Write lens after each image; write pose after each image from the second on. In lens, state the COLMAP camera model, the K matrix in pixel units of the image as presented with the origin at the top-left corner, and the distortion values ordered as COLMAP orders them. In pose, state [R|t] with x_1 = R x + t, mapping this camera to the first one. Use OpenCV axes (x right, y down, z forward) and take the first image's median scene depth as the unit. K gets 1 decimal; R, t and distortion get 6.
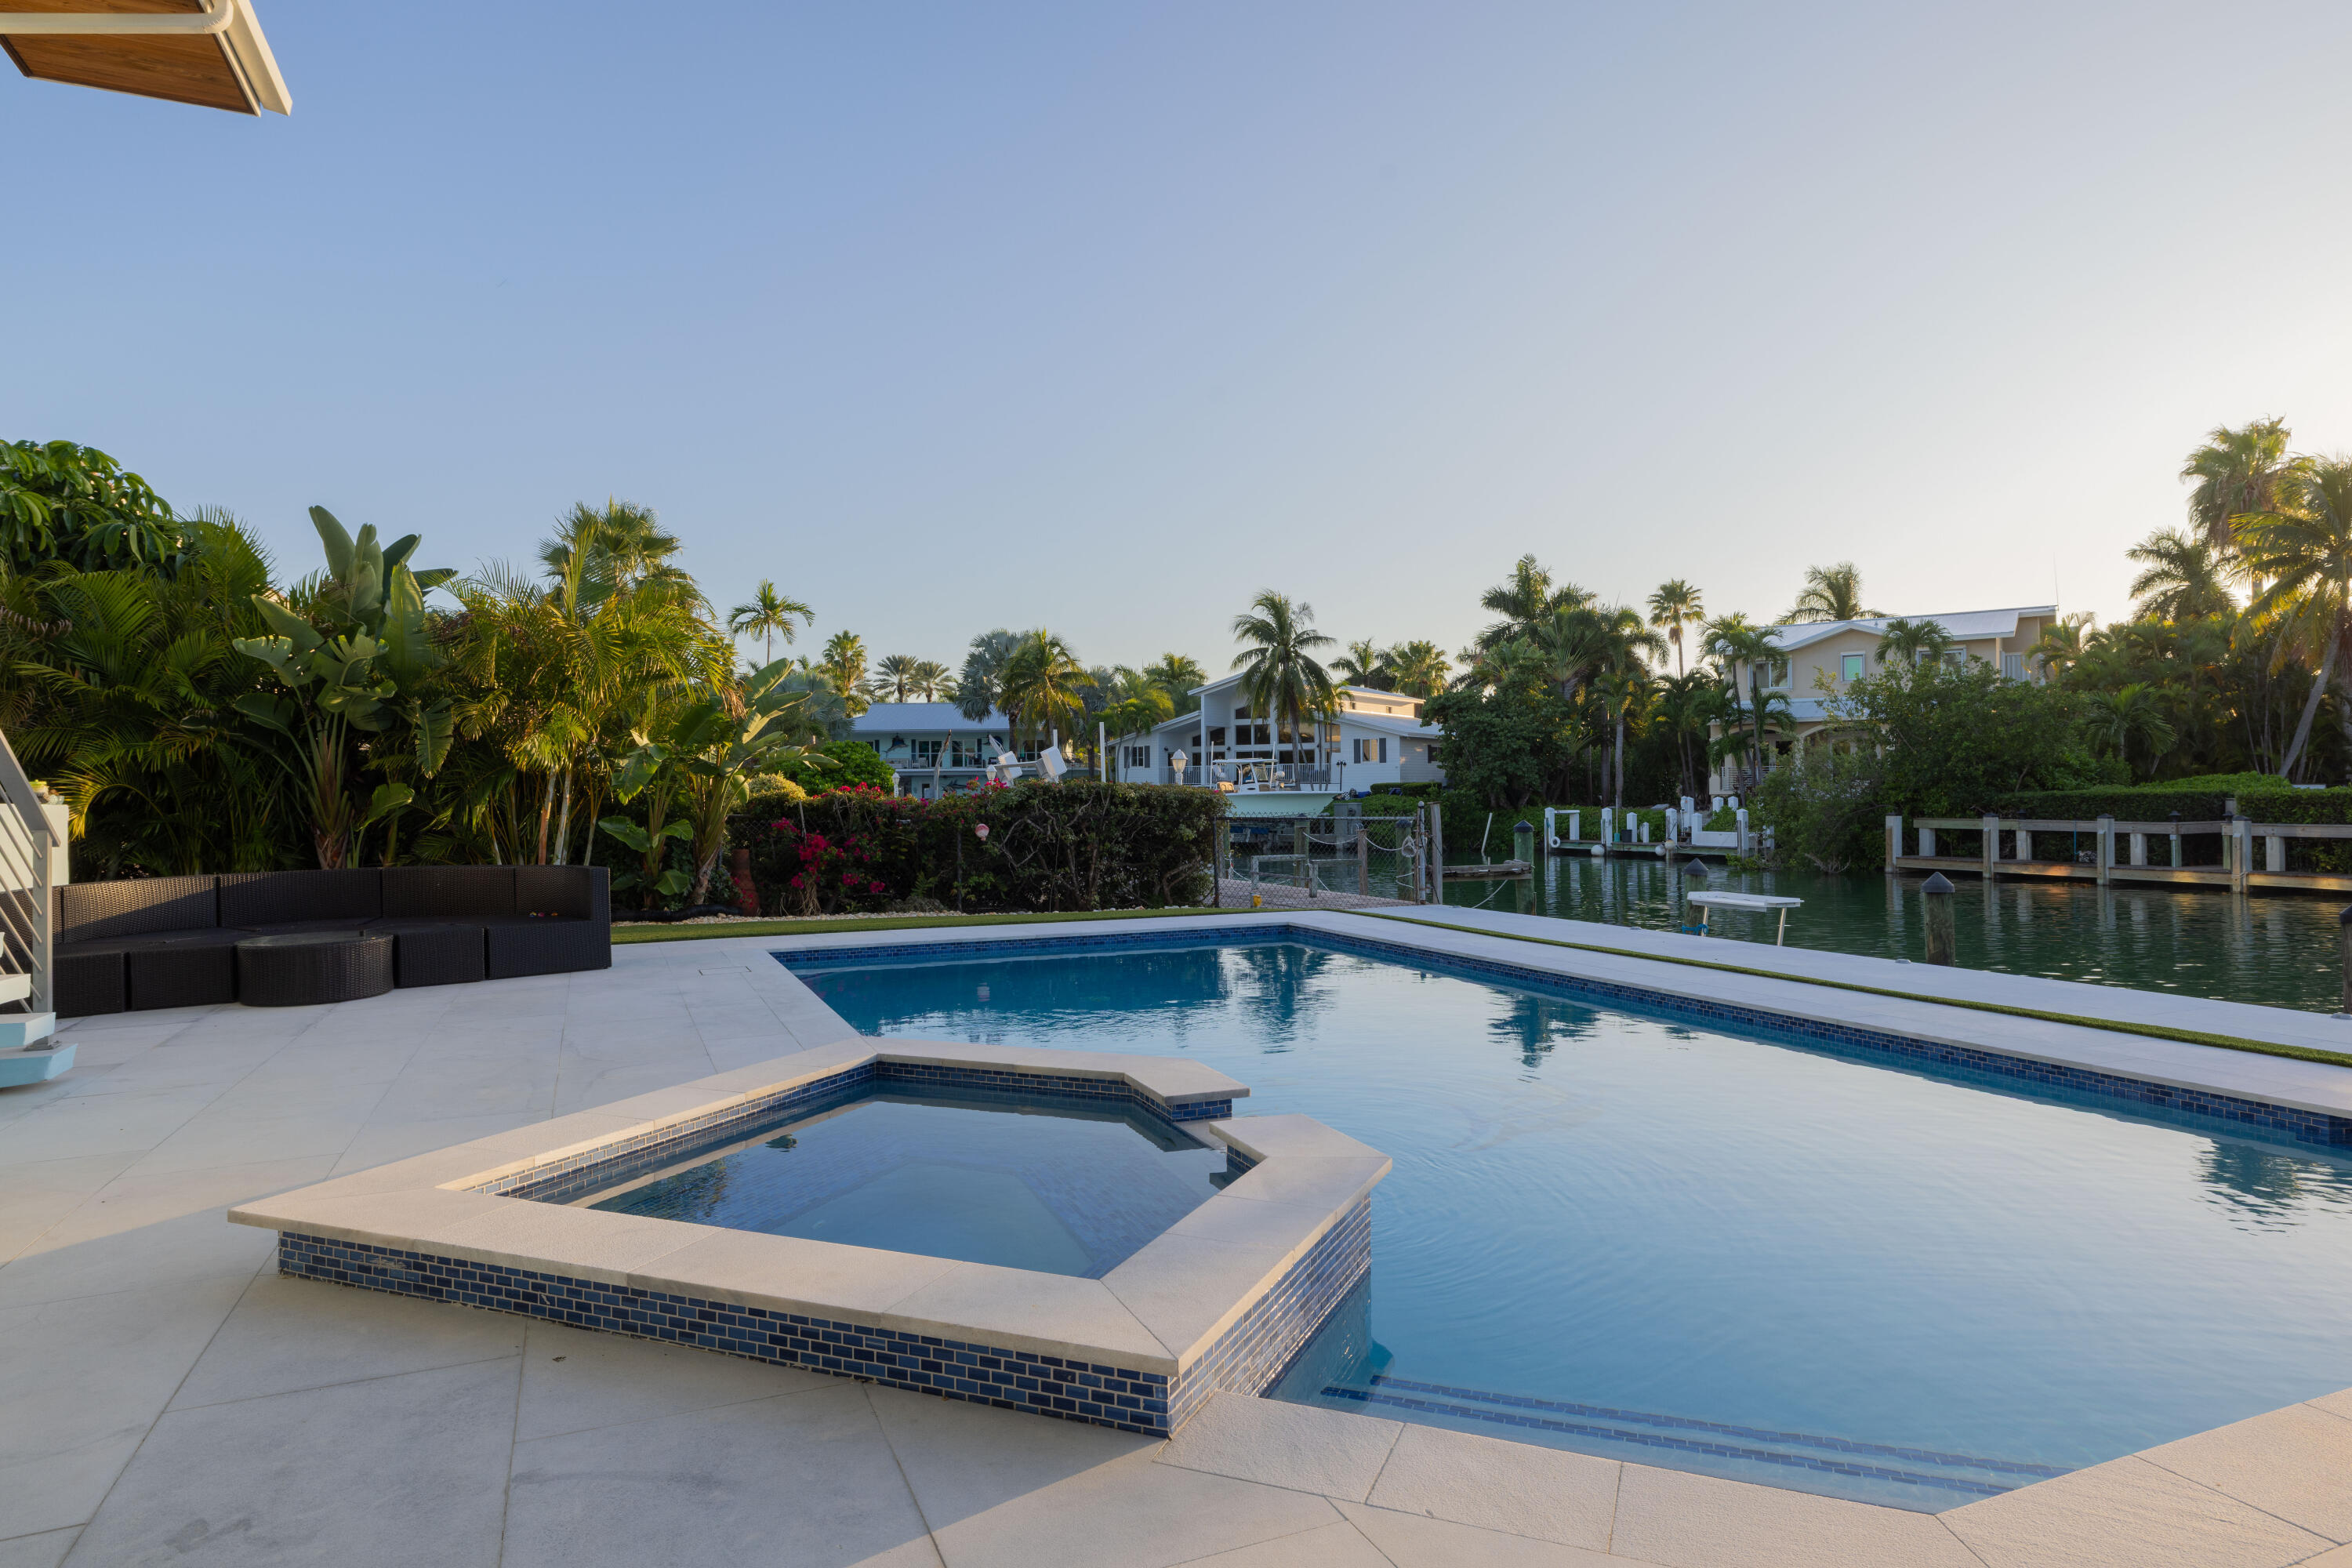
lens RADIAL K [[1357.5, 0, 1173.9], [0, 1357.5, 776.2], [0, 0, 1]] dist [0.008774, -0.003995]
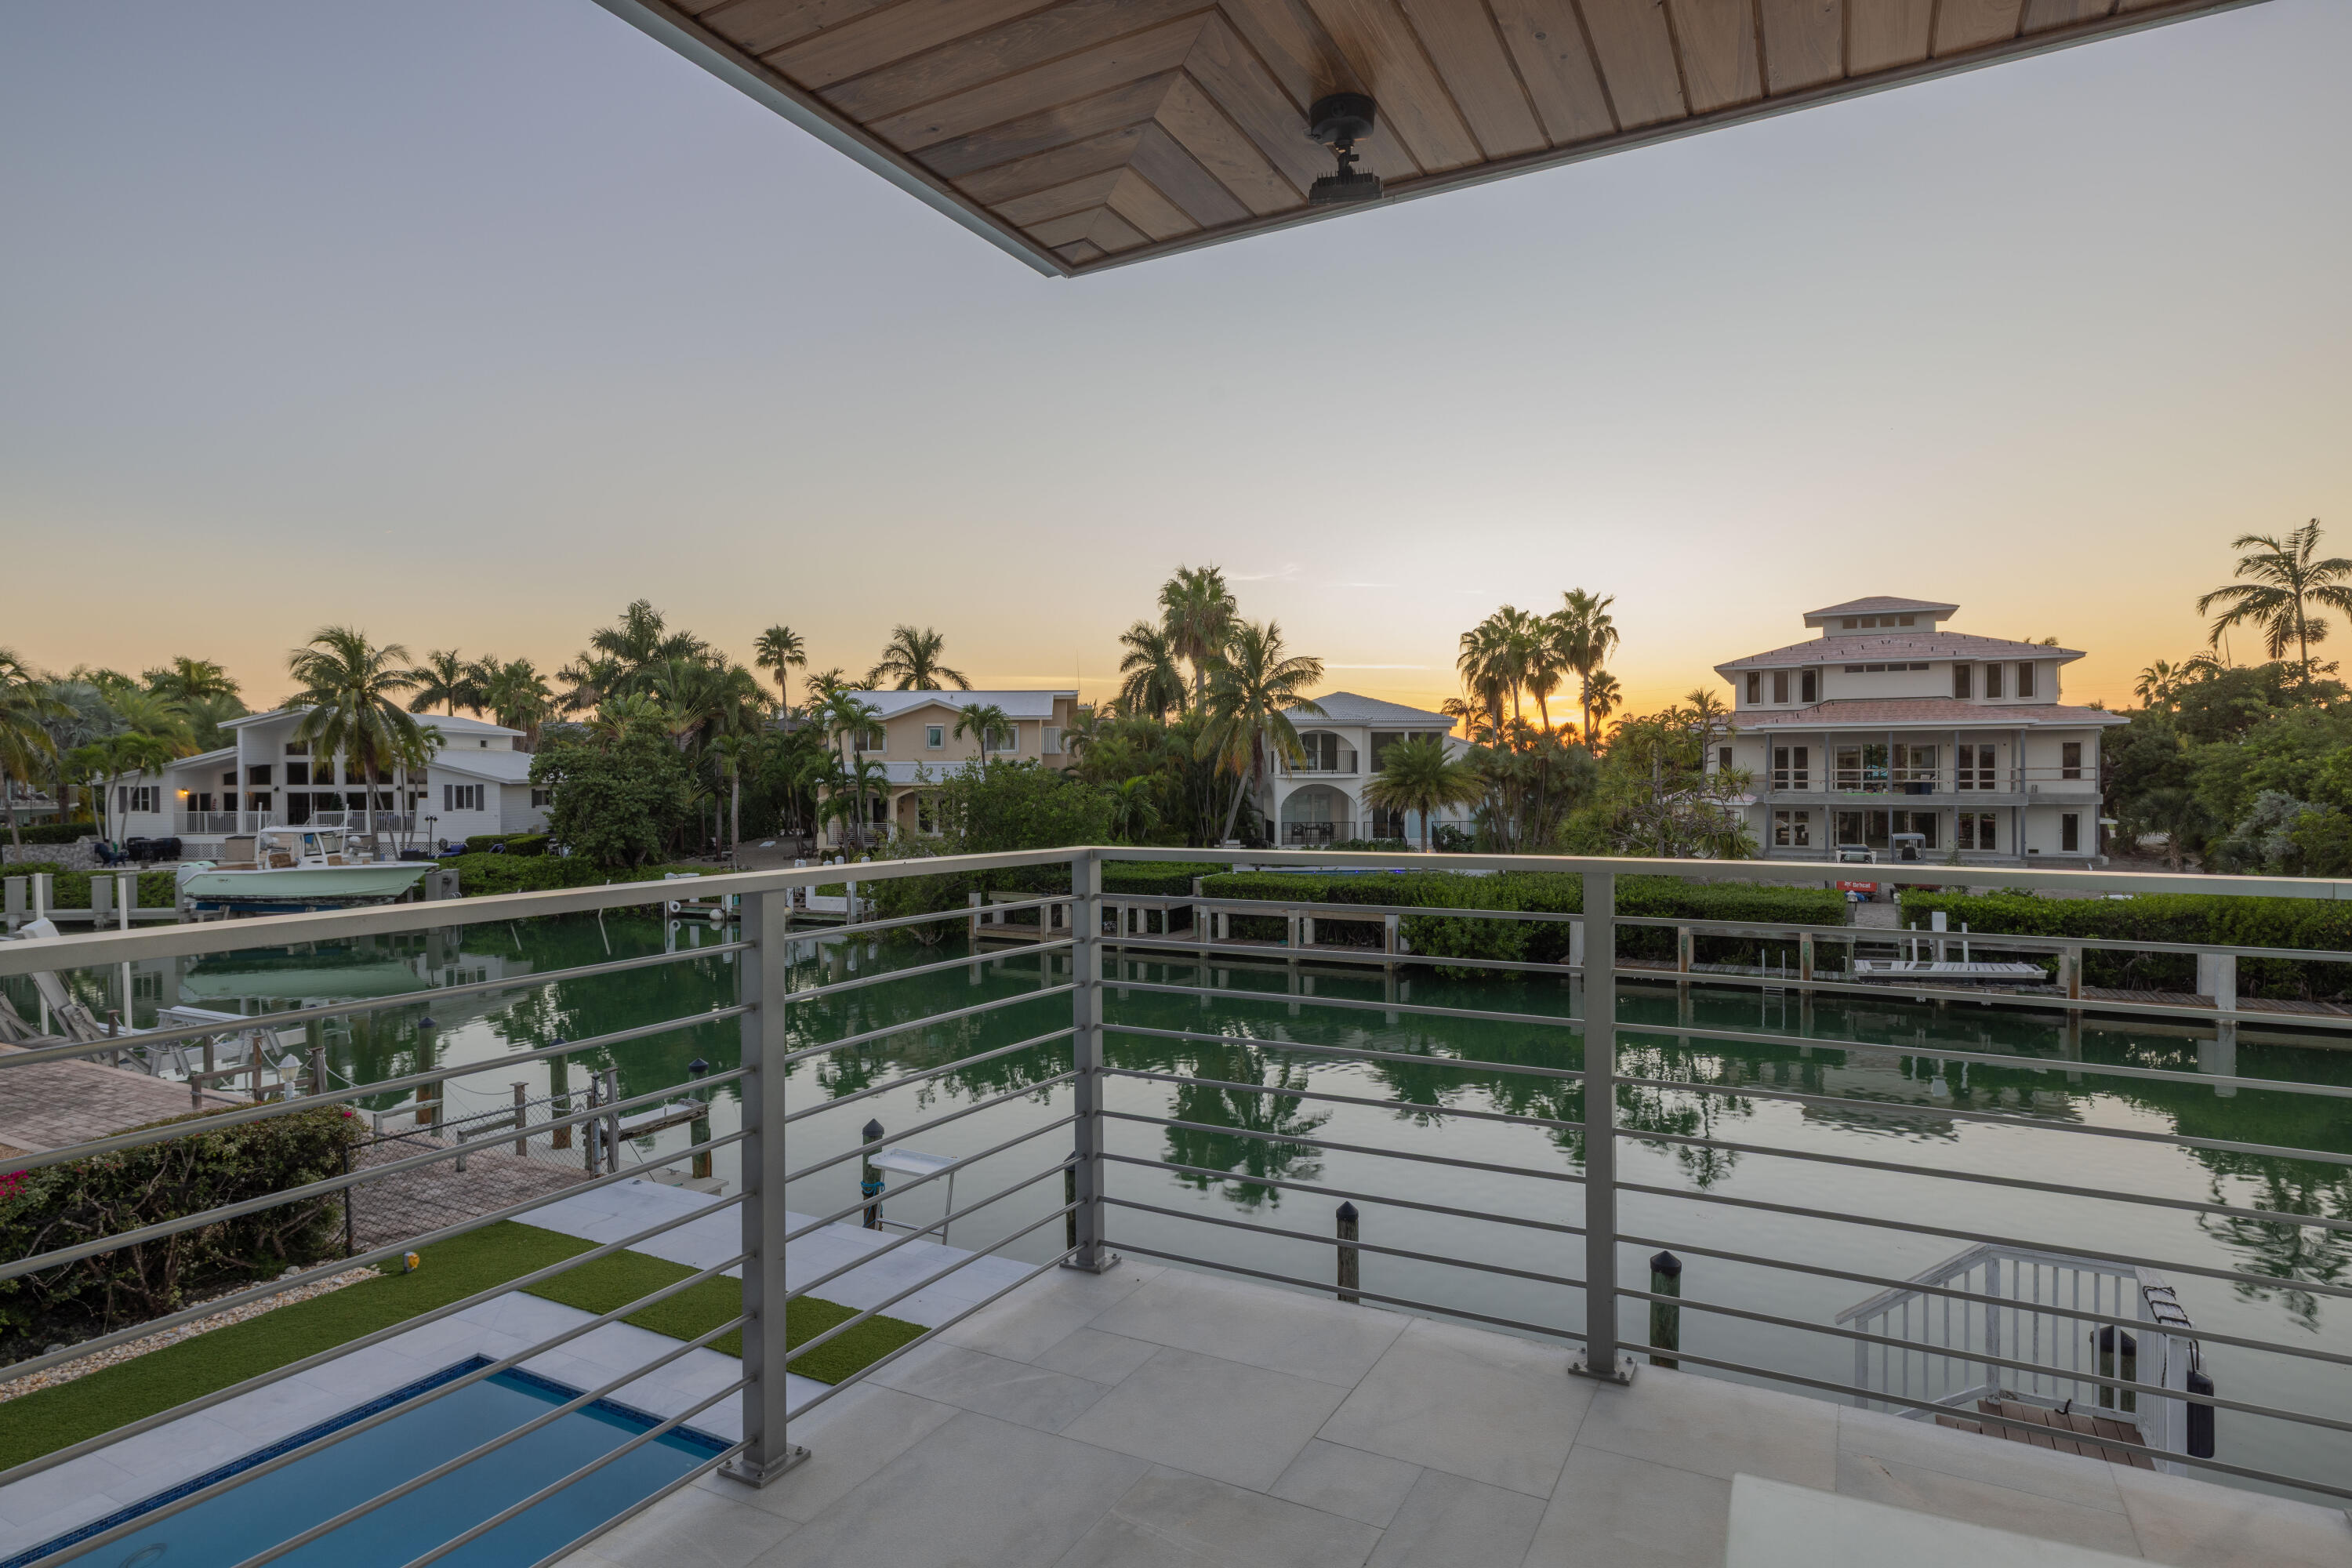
lens RADIAL K [[1265.5, 0, 1169.2], [0, 1265.5, 774.3], [0, 0, 1]] dist [0.008107, -0.000799]
pose [[0.786704, 0.001183, 0.617329, -0.014498], [-0.011692, 0.999847, 0.012984, -0.056175], [-0.617220, -0.017432, 0.786598, 0.012710]]
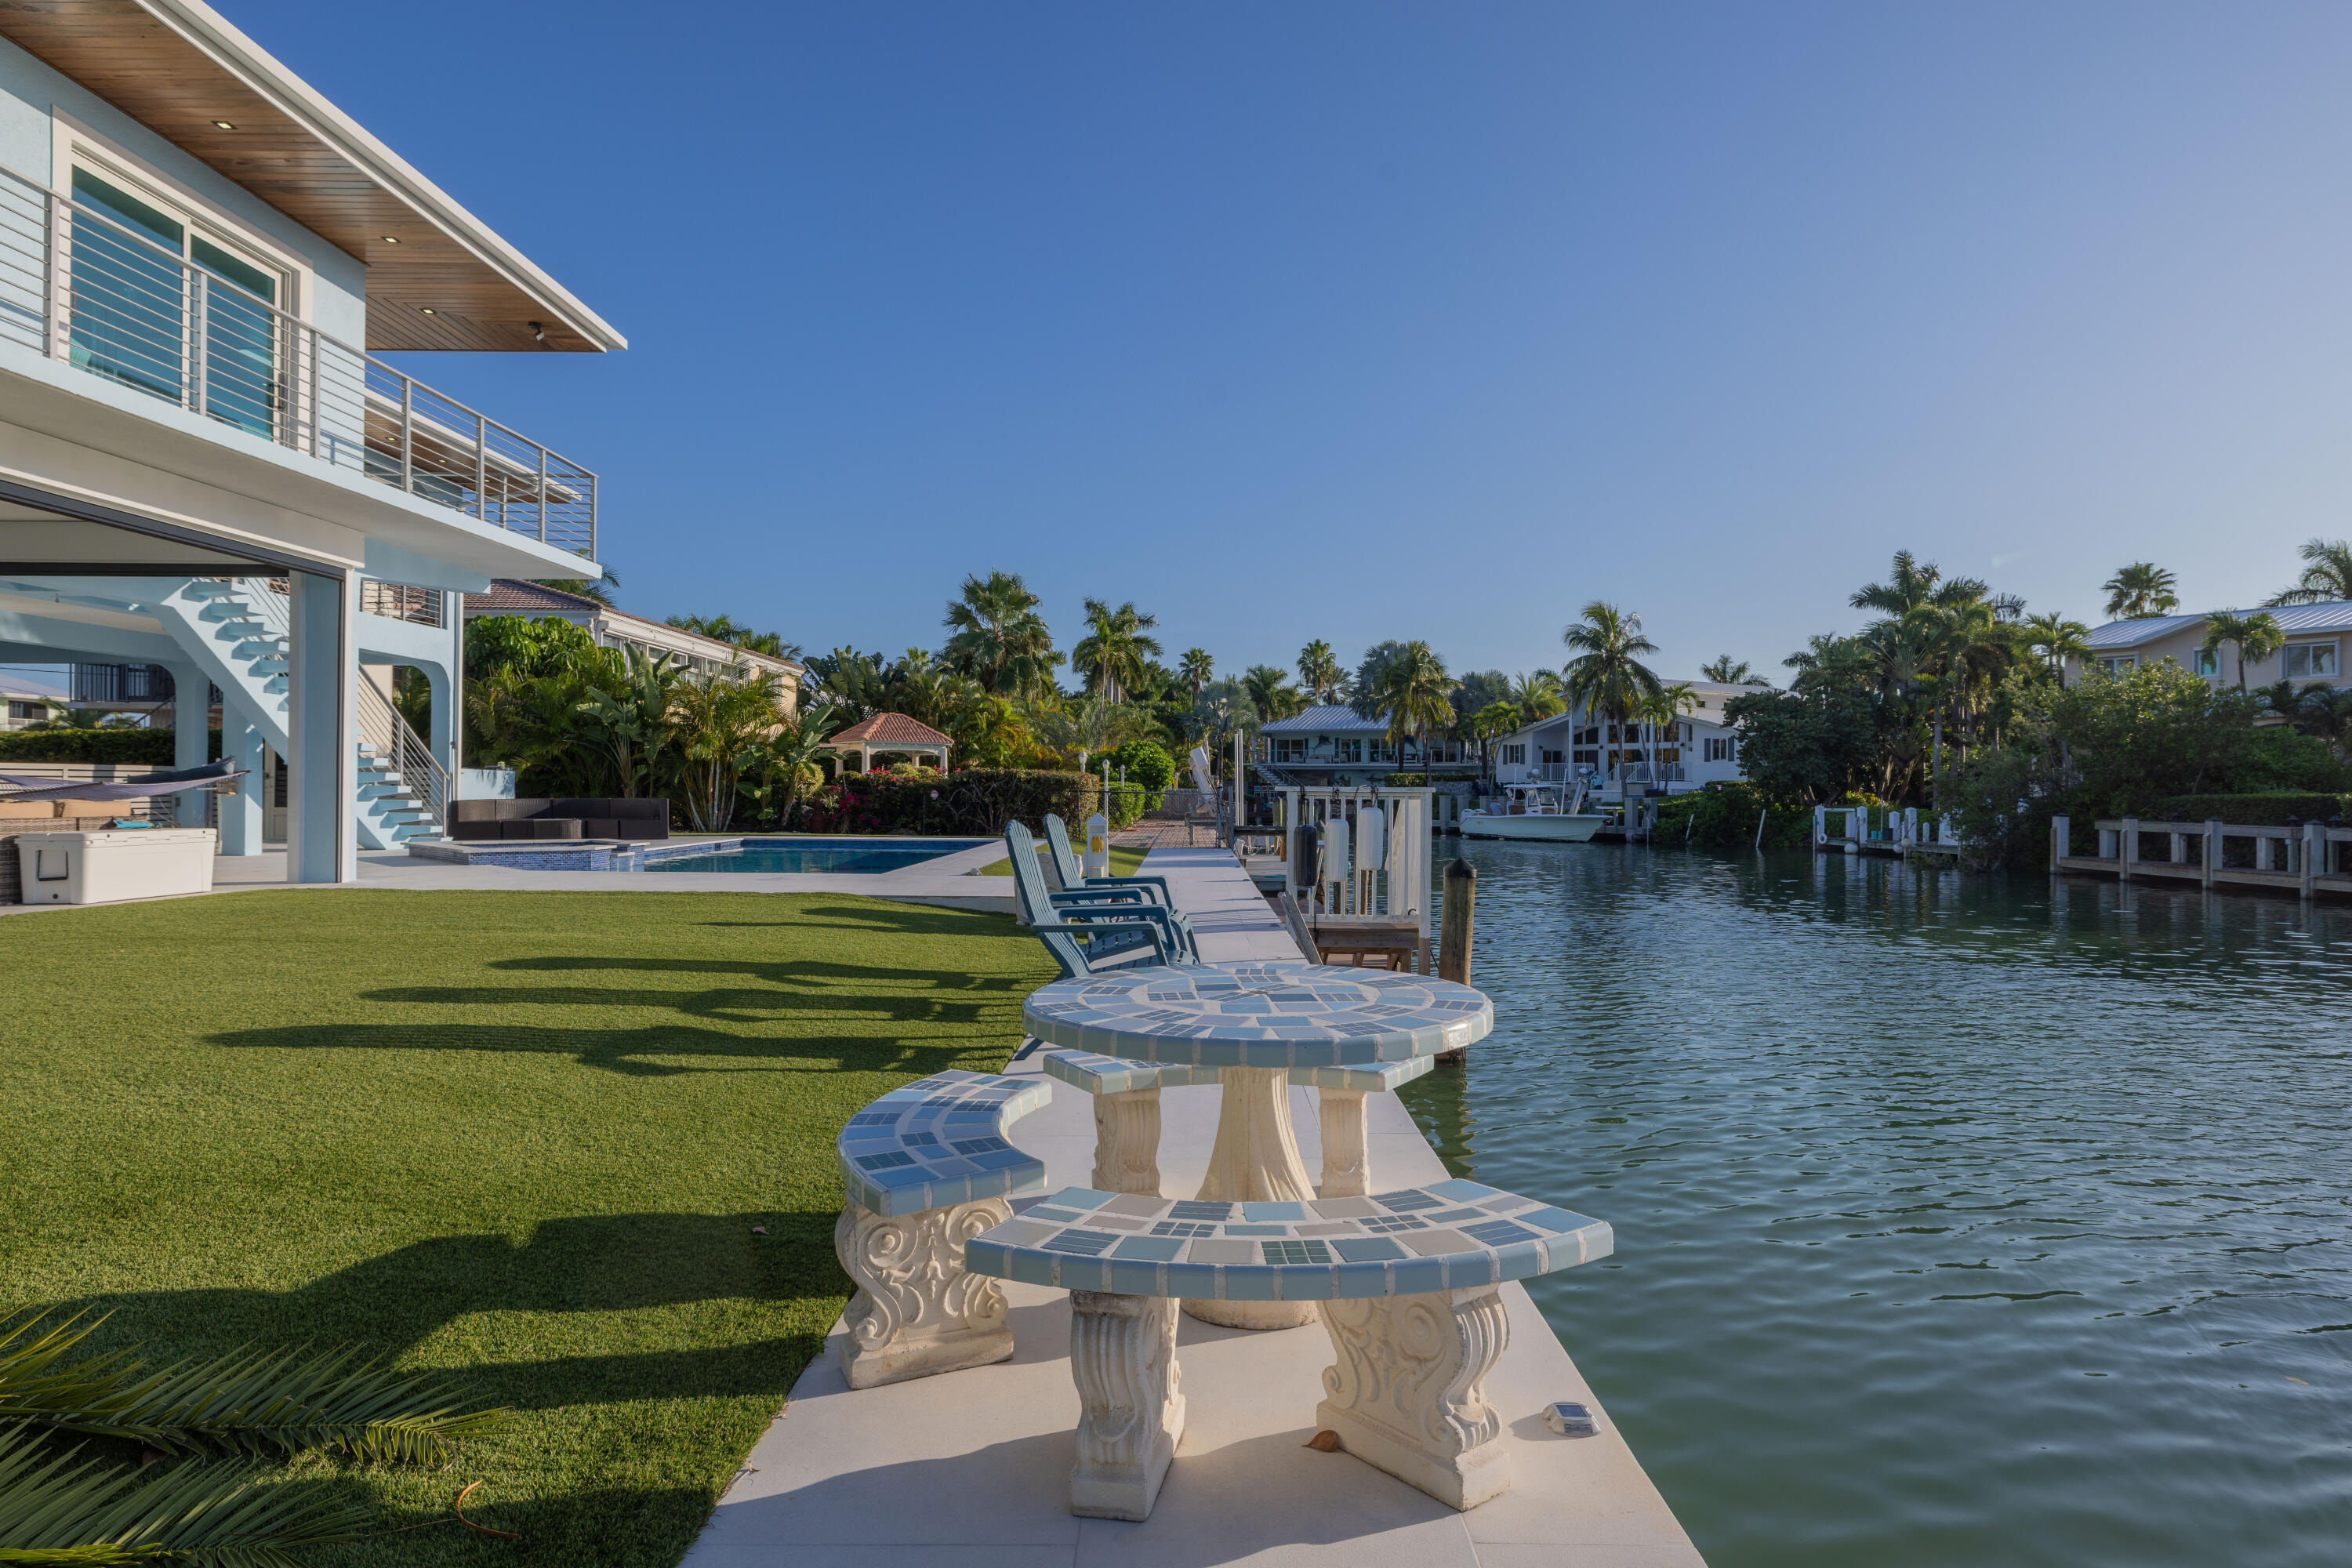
lens RADIAL K [[1357.5, 0, 1170.7], [0, 1357.5, 778.2], [0, 0, 1]] dist [0.008774, -0.003995]
pose [[0.908783, 0.013393, -0.417054, 0.213697], [-0.011409, 0.999909, 0.007251, 0.000177], [0.417113, -0.001832, 0.908853, -0.127244]]
